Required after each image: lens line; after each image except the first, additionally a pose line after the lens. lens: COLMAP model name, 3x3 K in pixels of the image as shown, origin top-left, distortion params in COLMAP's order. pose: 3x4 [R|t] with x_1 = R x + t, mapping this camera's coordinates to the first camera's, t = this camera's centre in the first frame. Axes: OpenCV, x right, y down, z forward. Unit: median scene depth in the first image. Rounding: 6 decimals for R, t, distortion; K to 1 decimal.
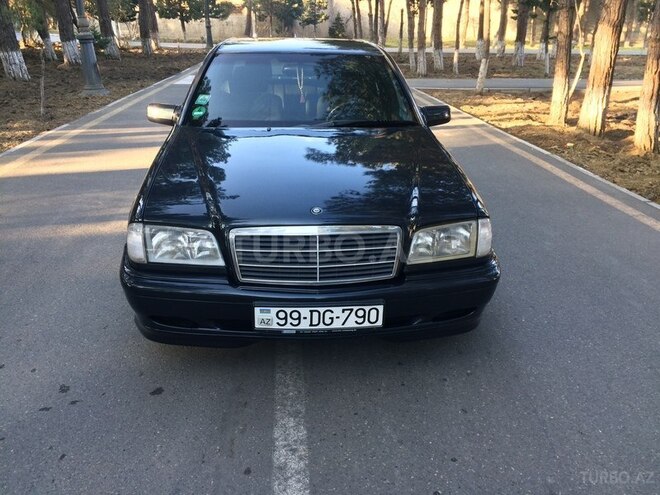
lens RADIAL K [[560.0, 0, 330.0], [0, 560.0, 247.5], [0, 0, 1]] dist [0.094219, -0.151084]
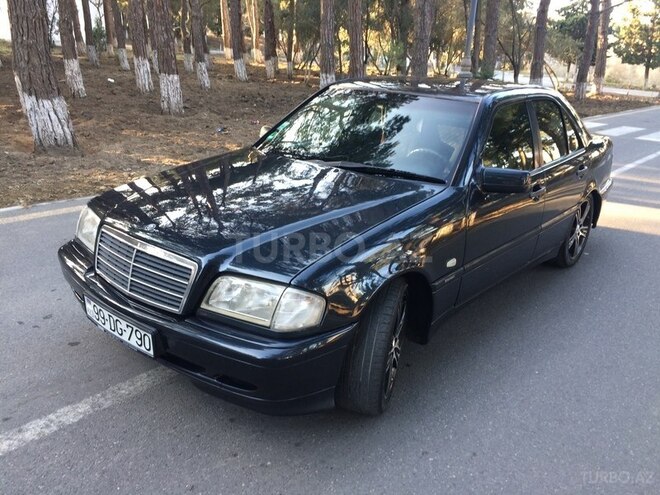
lens RADIAL K [[560.0, 0, 330.0], [0, 560.0, 247.5], [0, 0, 1]] dist [0.094219, -0.151084]
pose [[0.709520, 0.250262, -0.658749, 0.917392], [-0.294454, 0.954582, 0.045503, -0.176291], [0.640217, 0.161686, 0.750986, 0.440162]]
